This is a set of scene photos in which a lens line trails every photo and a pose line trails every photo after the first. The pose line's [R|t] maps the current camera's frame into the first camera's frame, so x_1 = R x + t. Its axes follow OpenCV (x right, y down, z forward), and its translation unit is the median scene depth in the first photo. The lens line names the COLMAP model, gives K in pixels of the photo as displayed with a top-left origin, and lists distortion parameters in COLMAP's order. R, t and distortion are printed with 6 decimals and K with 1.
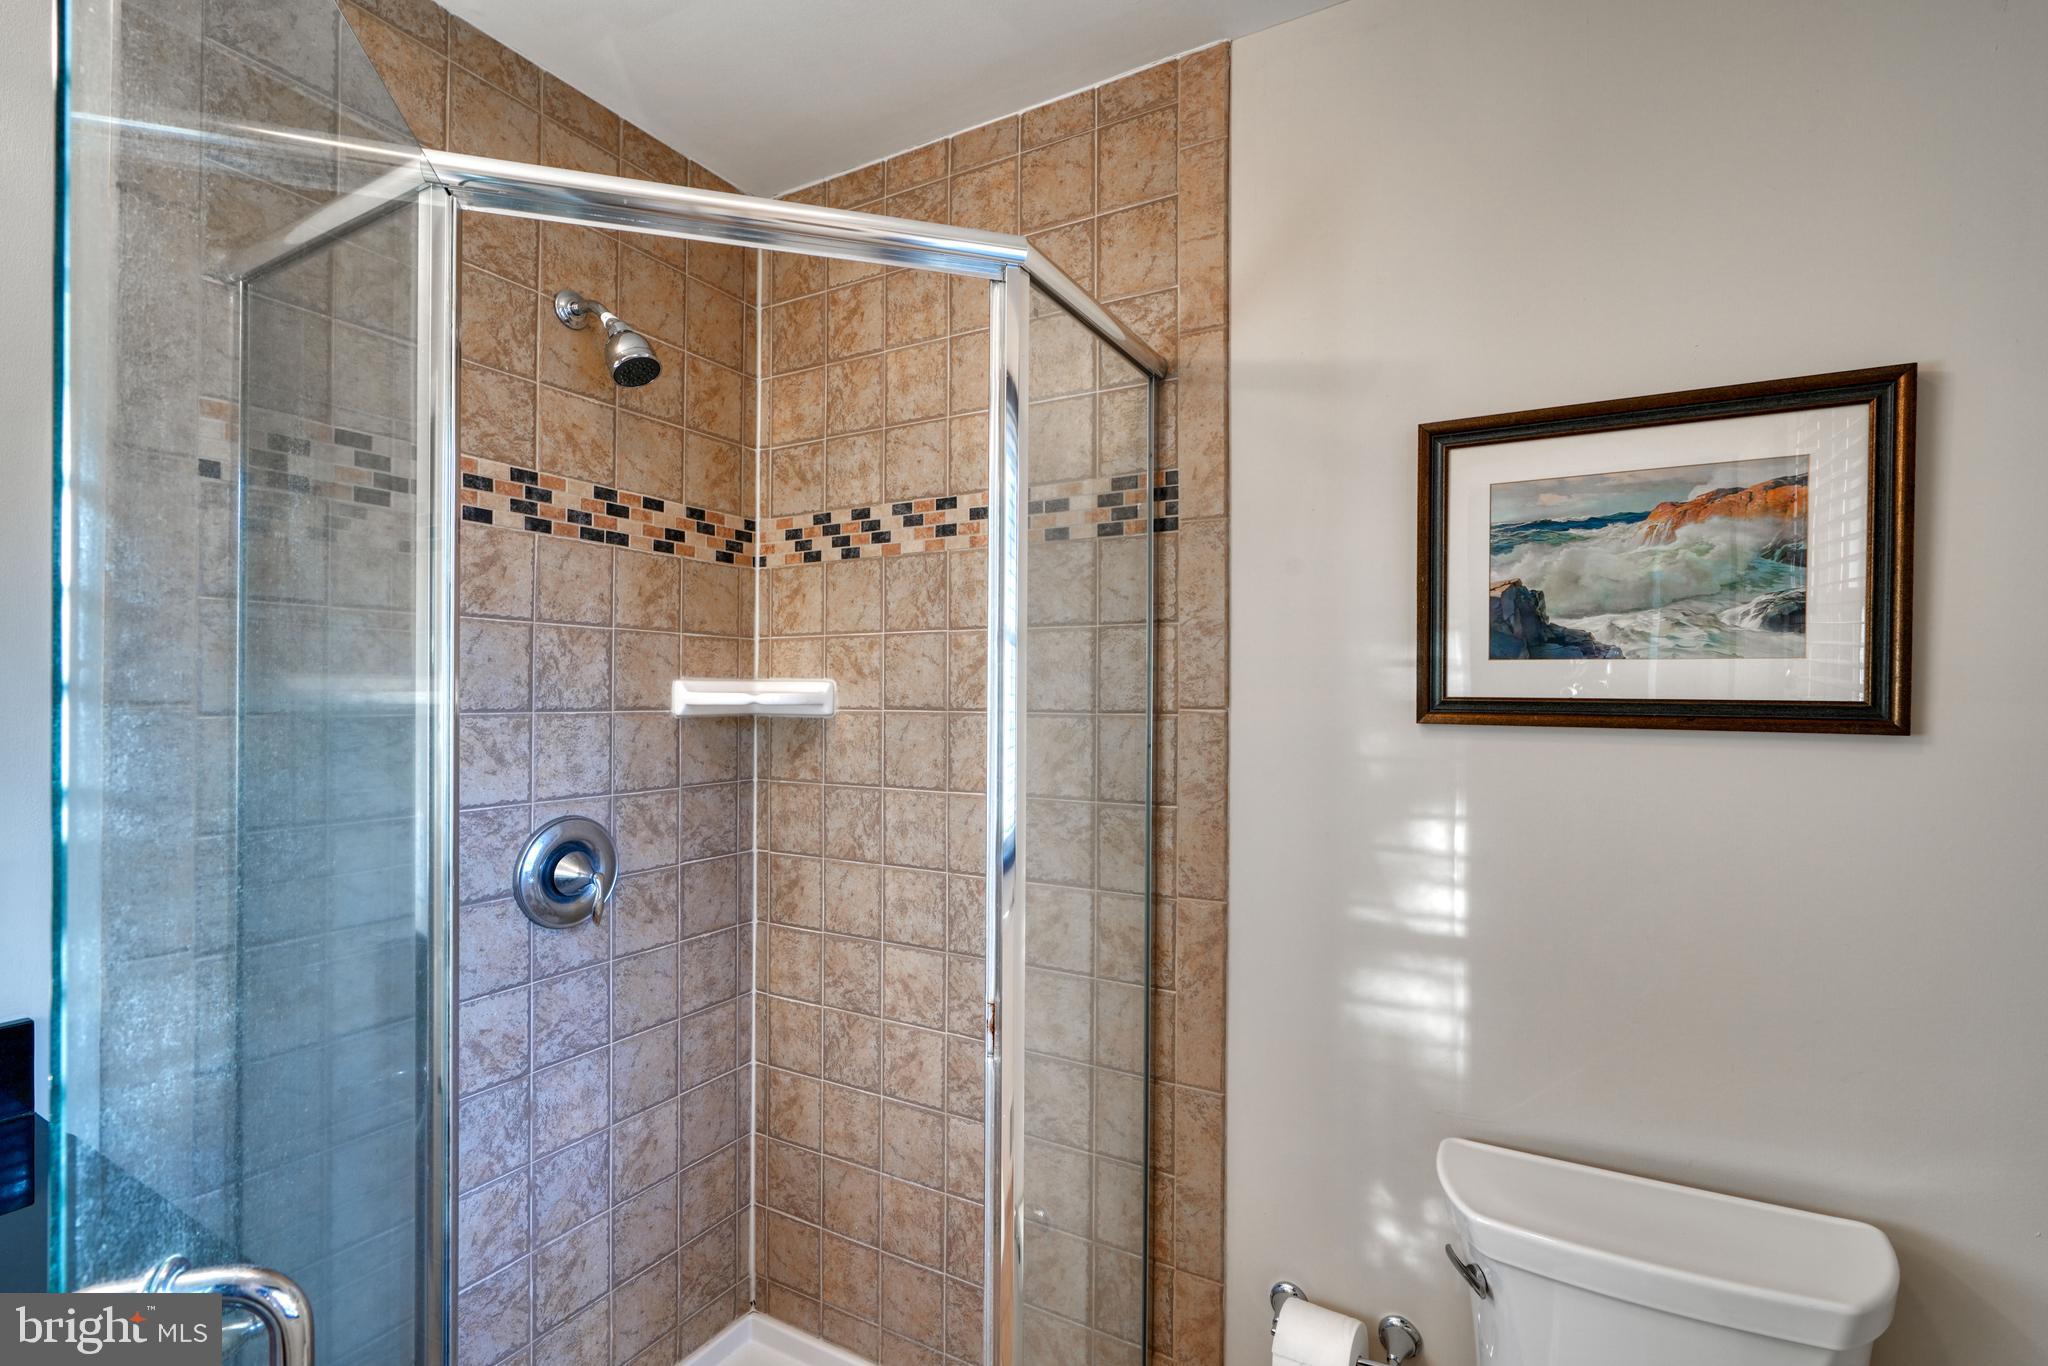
lens RADIAL K [[931.0, 0, 1022.7], [0, 931.0, 692.7], [0, 0, 1]] dist [-0.011535, 0.003563]
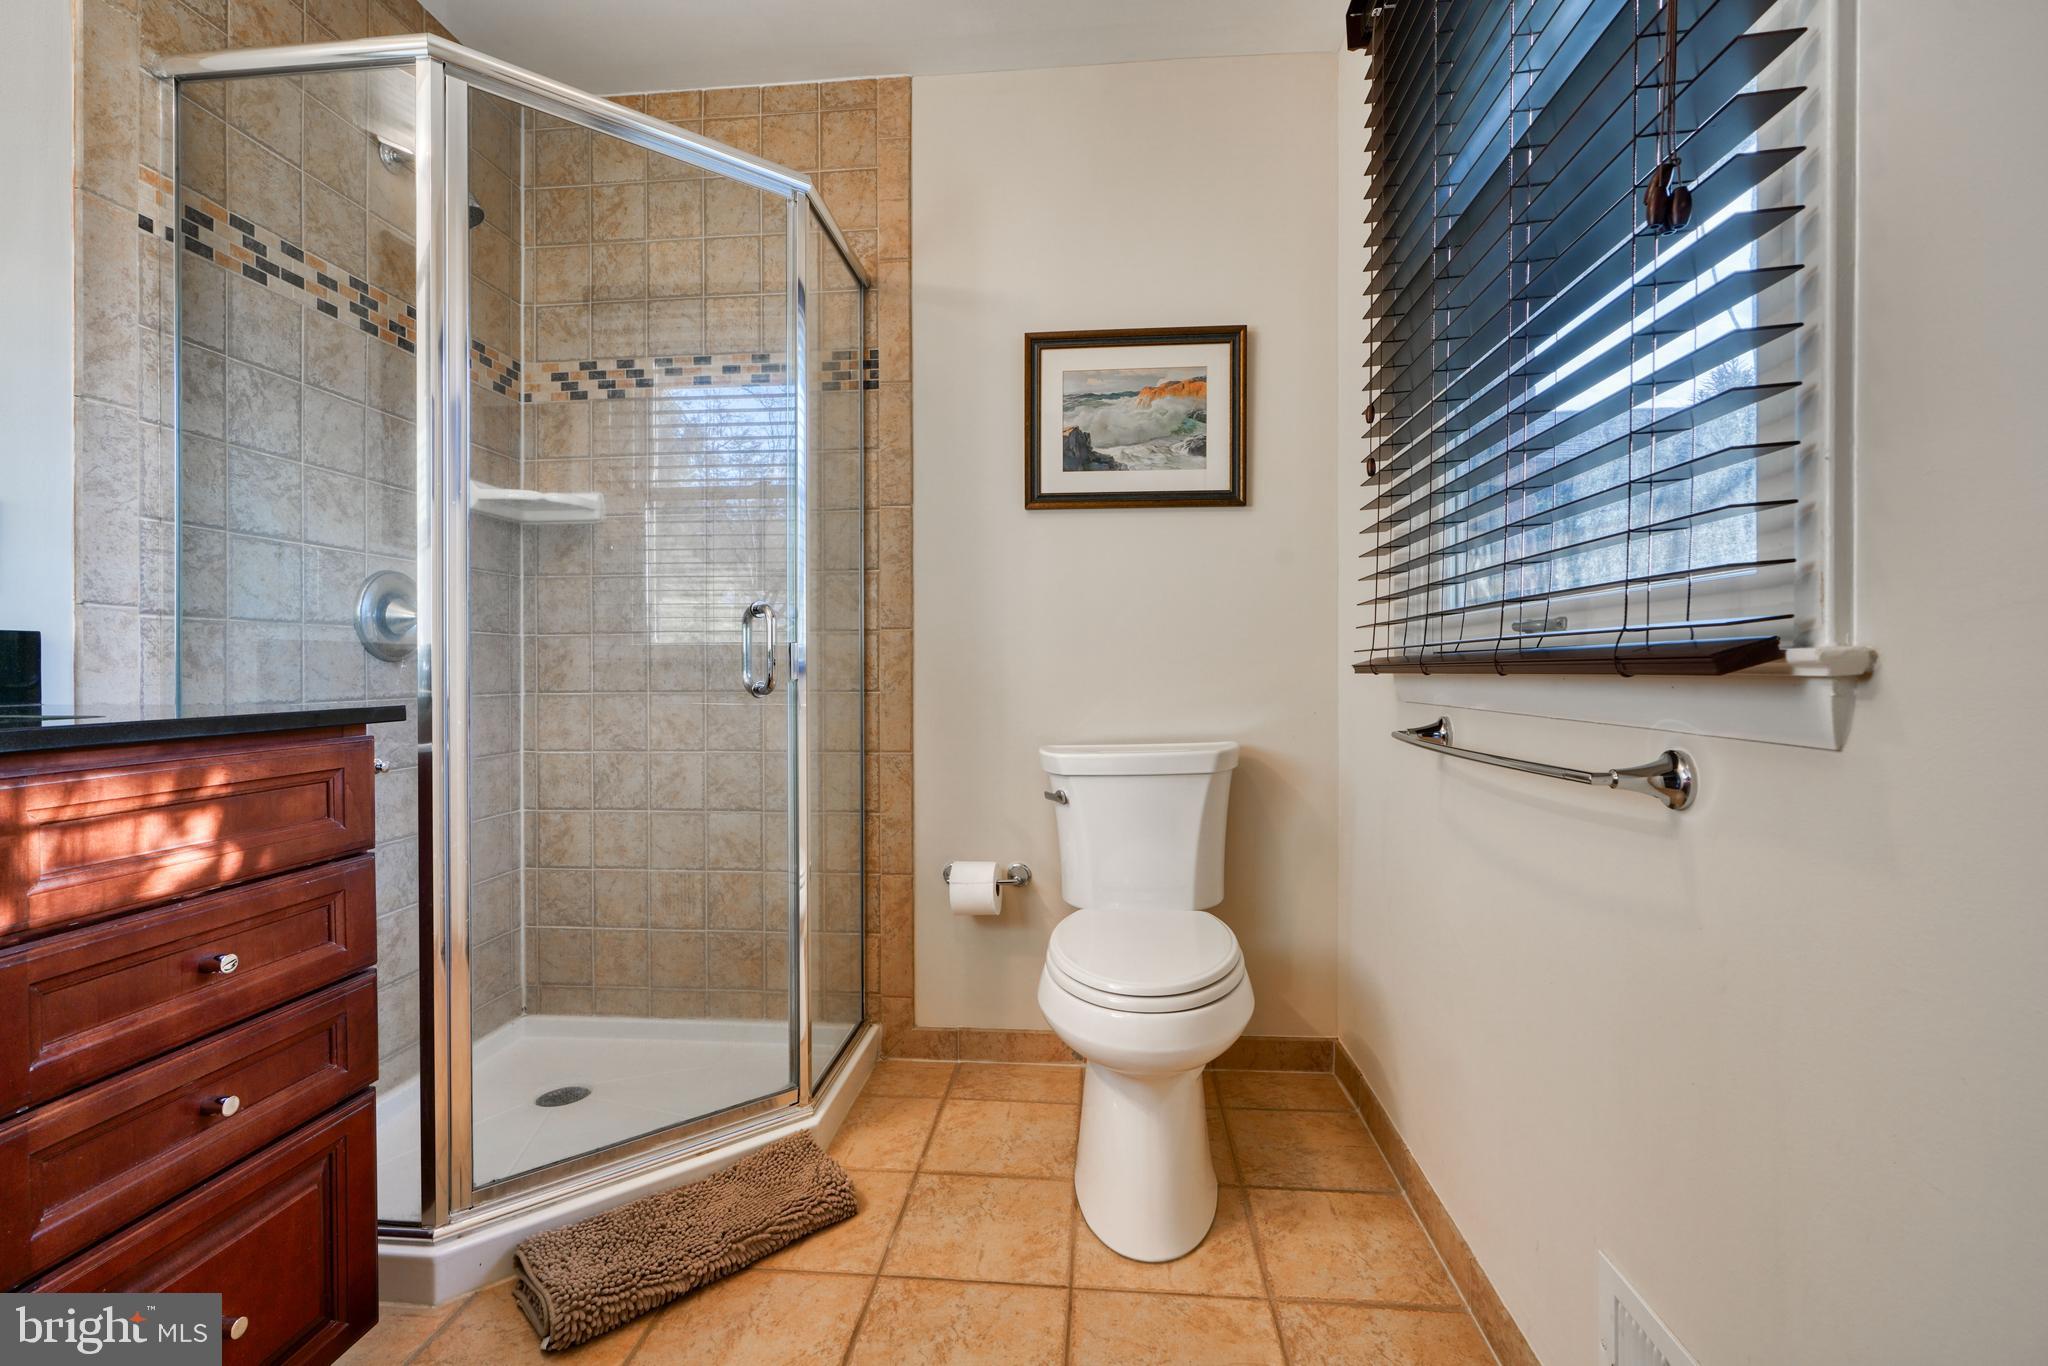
lens RADIAL K [[931.0, 0, 1020.1], [0, 931.0, 677.3], [0, 0, 1]] dist [-0.011535, 0.003563]
pose [[0.912354, -0.009091, 0.409301, -0.246281], [0.007311, 0.999956, 0.005913, 0.286102], [-0.409337, -0.002402, 0.912380, -0.478474]]
